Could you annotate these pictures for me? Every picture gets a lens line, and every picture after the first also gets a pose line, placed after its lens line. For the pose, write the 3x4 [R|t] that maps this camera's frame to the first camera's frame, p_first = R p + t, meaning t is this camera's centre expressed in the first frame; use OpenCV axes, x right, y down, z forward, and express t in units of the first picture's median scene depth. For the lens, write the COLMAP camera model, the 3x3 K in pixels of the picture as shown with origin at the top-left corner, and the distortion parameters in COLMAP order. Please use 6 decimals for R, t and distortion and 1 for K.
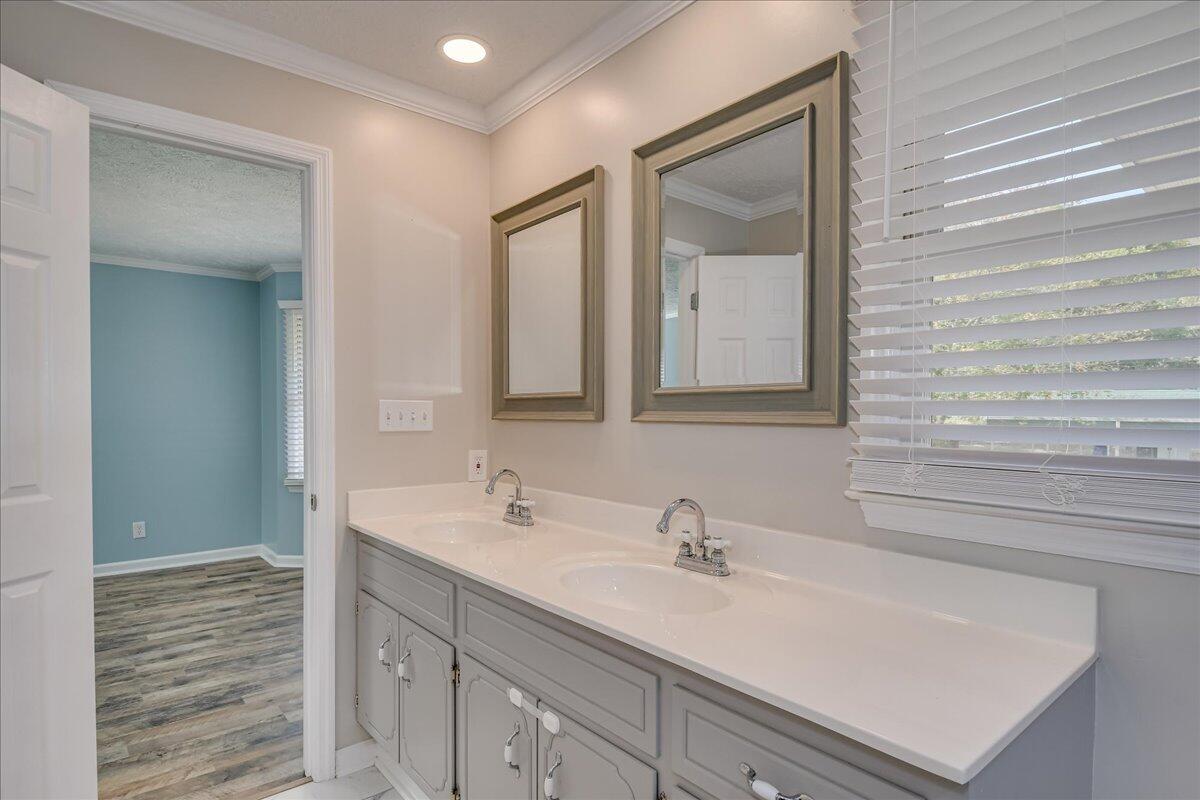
lens RADIAL K [[638.8, 0, 600.8], [0, 638.8, 417.5], [0, 0, 1]] dist [0.000046, -0.000066]
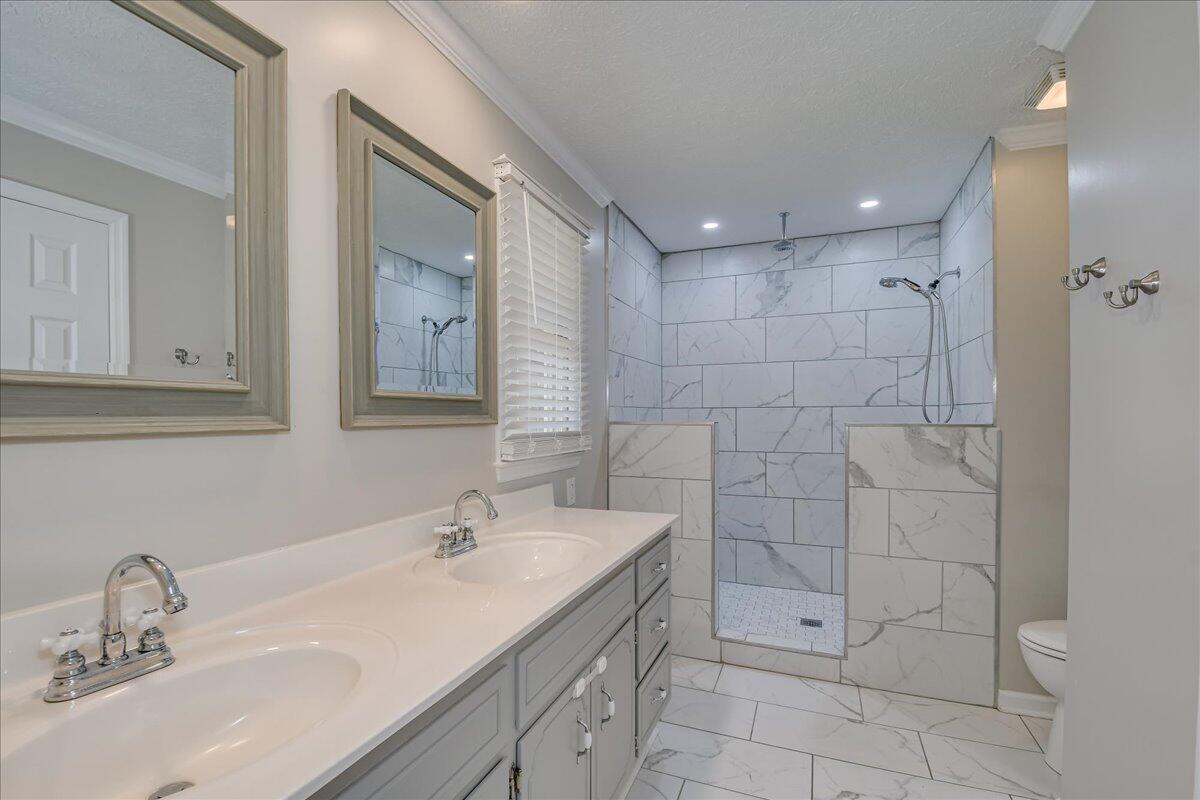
lens RADIAL K [[540.0, 0, 578.0], [0, 540.0, 424.1], [0, 0, 1]] dist [-0.000267, -0.000624]
pose [[-0.454220, -0.010892, 0.890823, -0.432387], [0.013714, 0.999721, 0.019215, -0.004923], [-0.890784, 0.020945, -0.453944, 0.666099]]
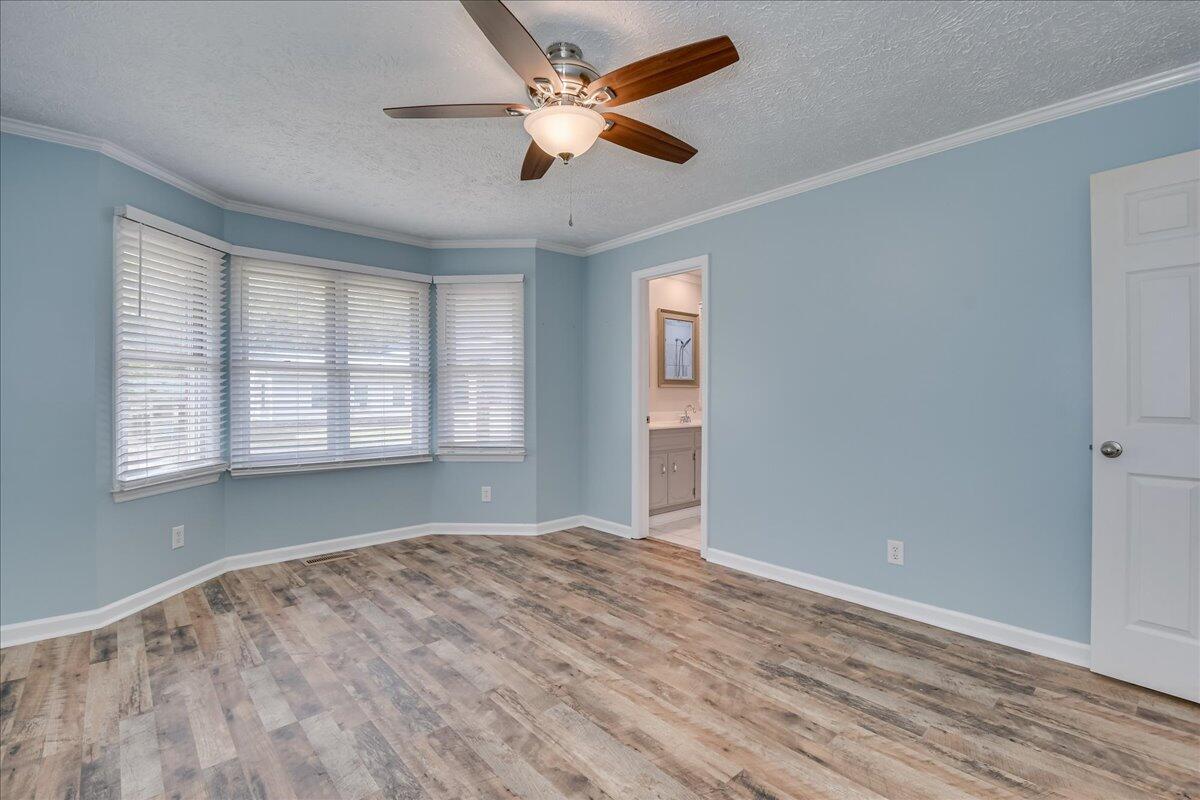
lens RADIAL K [[540.0, 0, 578.0], [0, 540.0, 424.1], [0, 0, 1]] dist [-0.000267, -0.000624]
pose [[-0.019315, -0.052318, 0.998444, -1.785547], [0.014420, 0.998512, 0.052600, 0.027744], [-0.999709, 0.015414, -0.018532, 0.944379]]
